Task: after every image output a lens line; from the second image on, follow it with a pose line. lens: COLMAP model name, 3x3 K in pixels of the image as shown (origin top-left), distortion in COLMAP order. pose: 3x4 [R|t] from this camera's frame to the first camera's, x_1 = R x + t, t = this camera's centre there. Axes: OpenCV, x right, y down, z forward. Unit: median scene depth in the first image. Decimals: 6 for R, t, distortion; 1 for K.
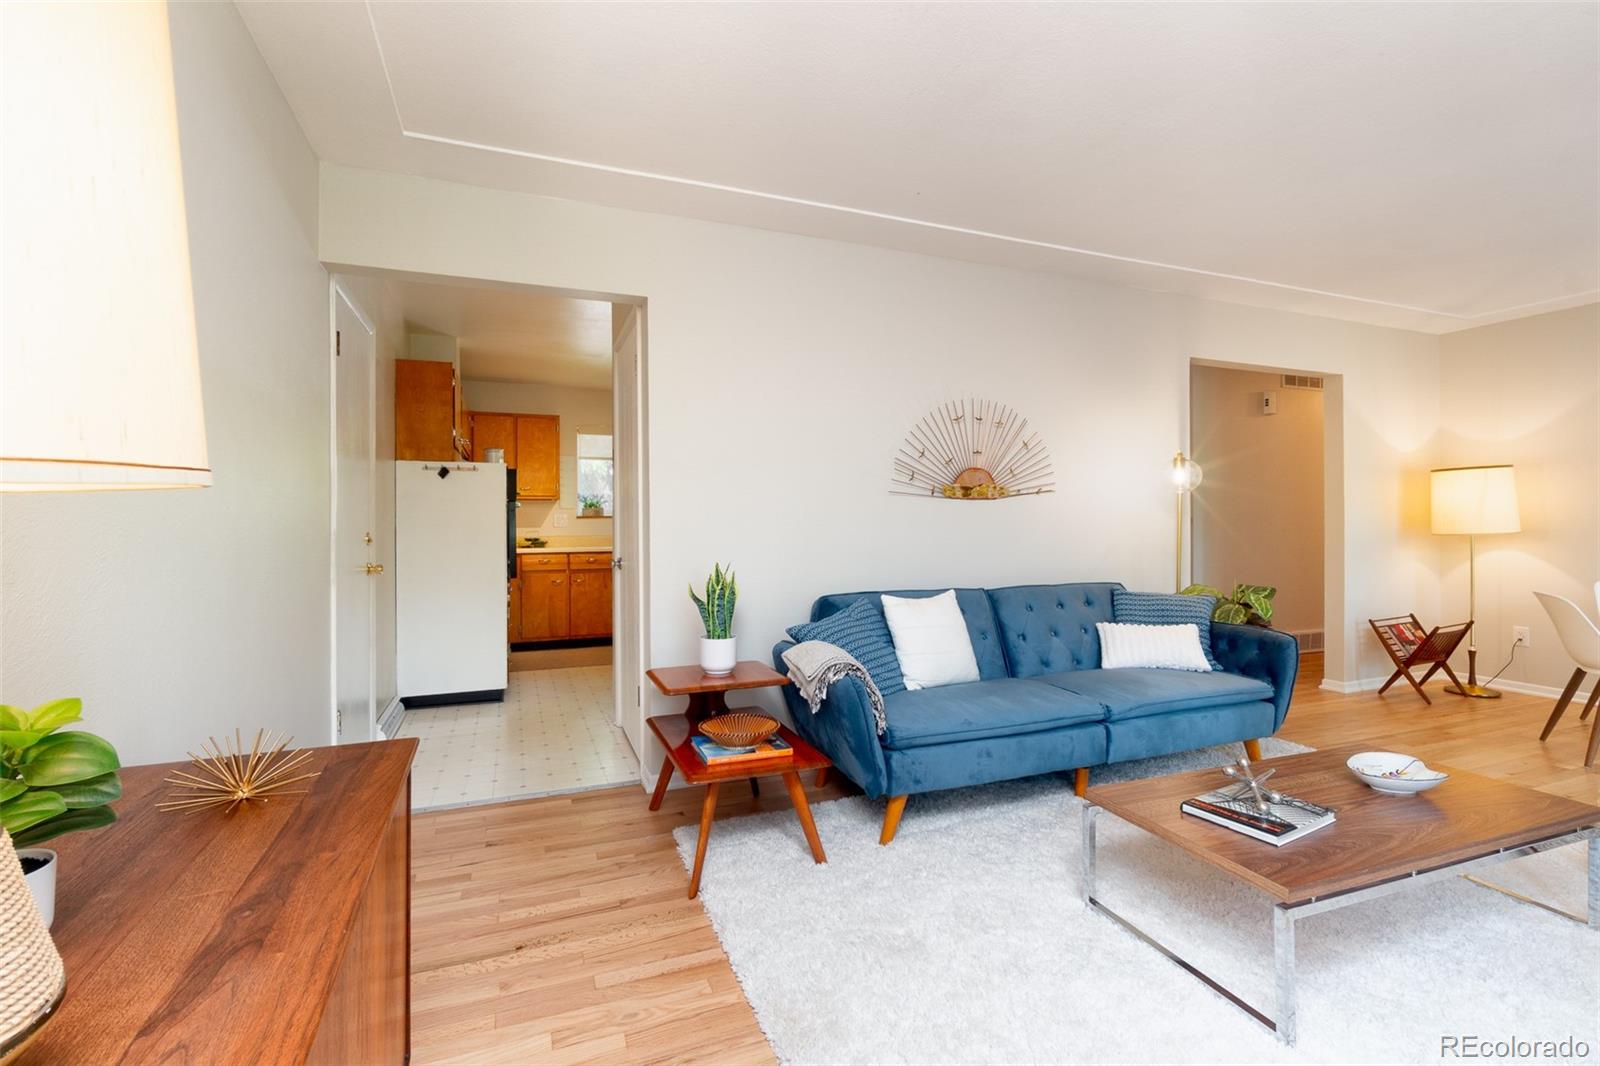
lens RADIAL K [[709.7, 0, 791.6], [0, 709.7, 521.3], [0, 0, 1]] dist [-0.005355, 0.002404]
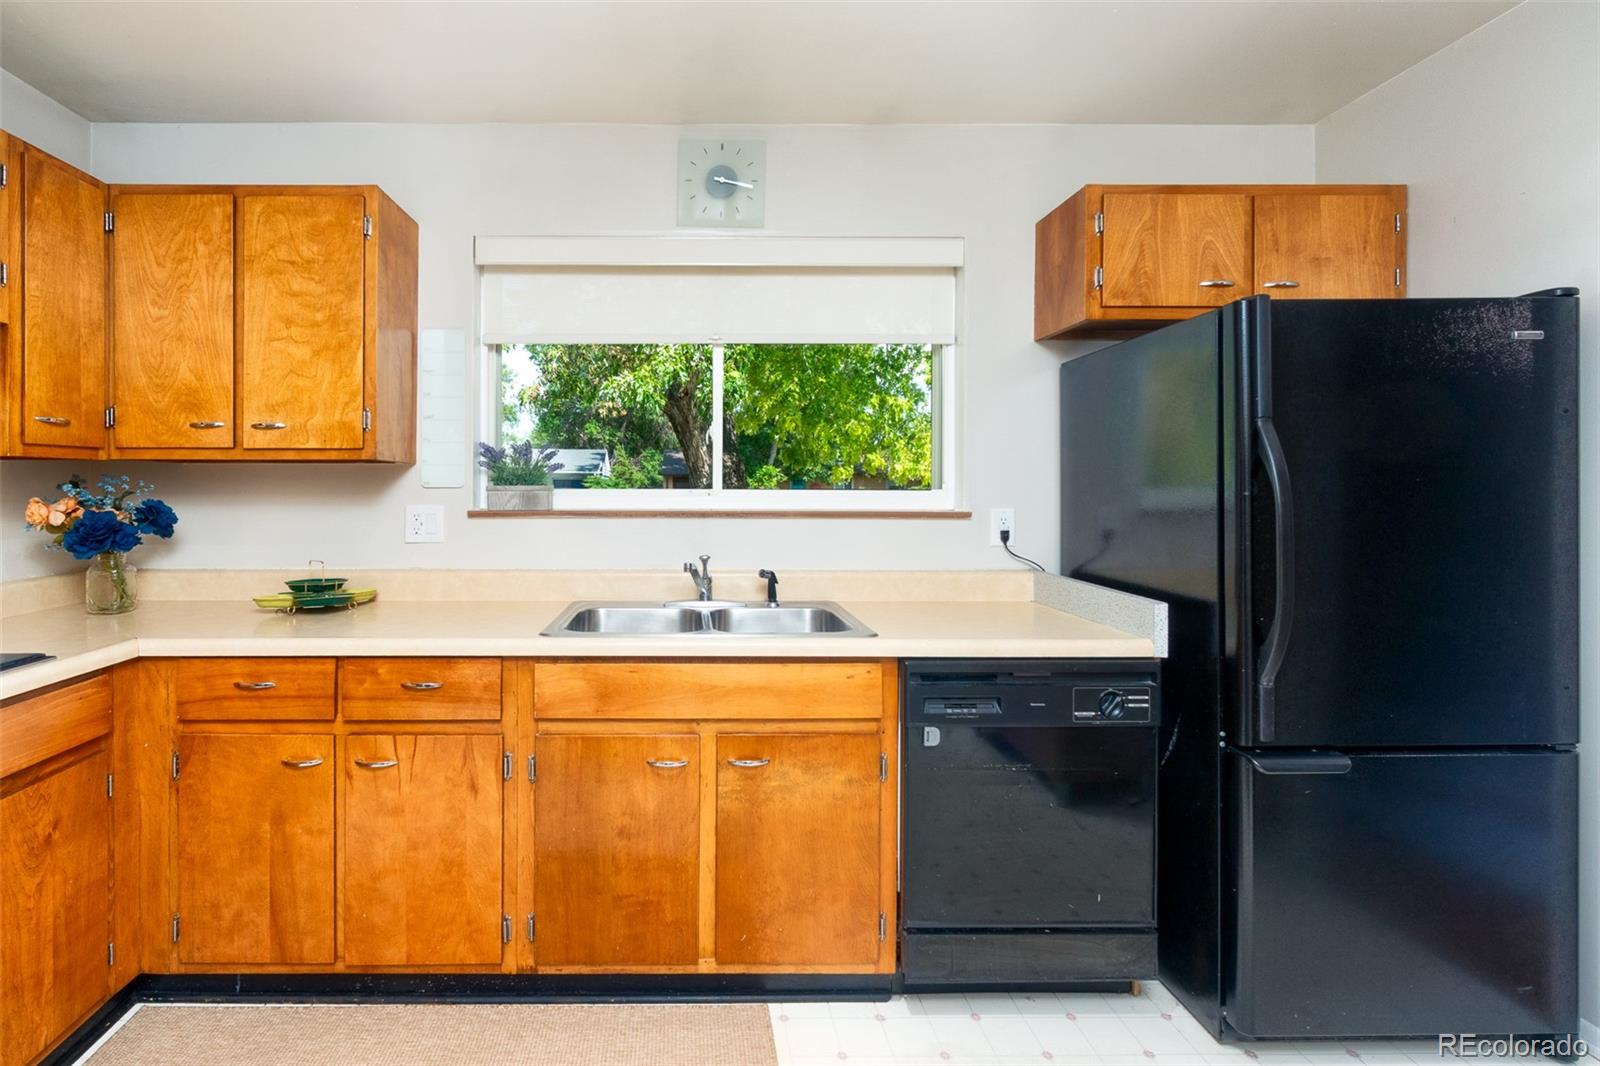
lens RADIAL K [[733.3, 0, 691.6], [0, 733.3, 497.4], [0, 0, 1]] dist [-0.002037, 0.001601]
pose [[0.930150, 0.016196, -0.366822, -0.120818], [-0.011168, 0.999812, 0.015826, -0.031388], [0.367010, -0.010624, 0.930156, 1.083369]]
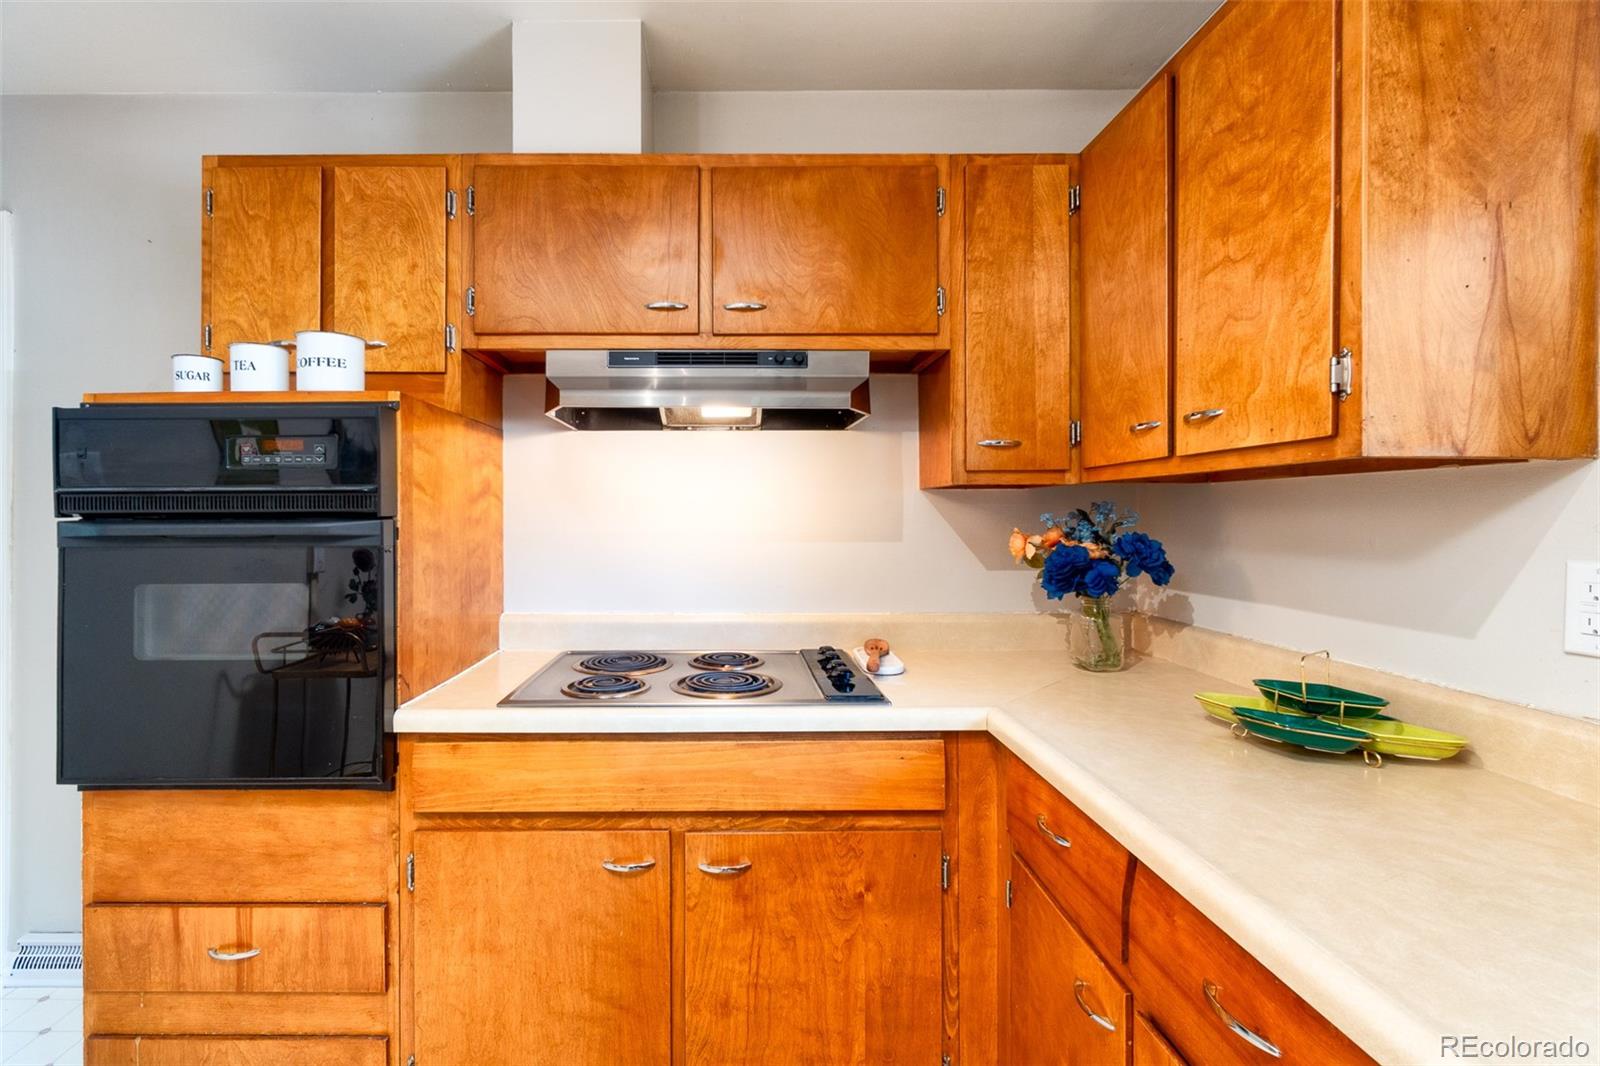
lens RADIAL K [[709.7, 0, 739.5], [0, 709.7, 512.9], [0, 0, 1]] dist [-0.005355, 0.002404]
pose [[-0.375788, 0.009853, -0.926653, -0.217933], [0.002656, 0.999951, 0.009555, -0.032242], [0.926702, 0.001129, -0.375796, 1.345746]]
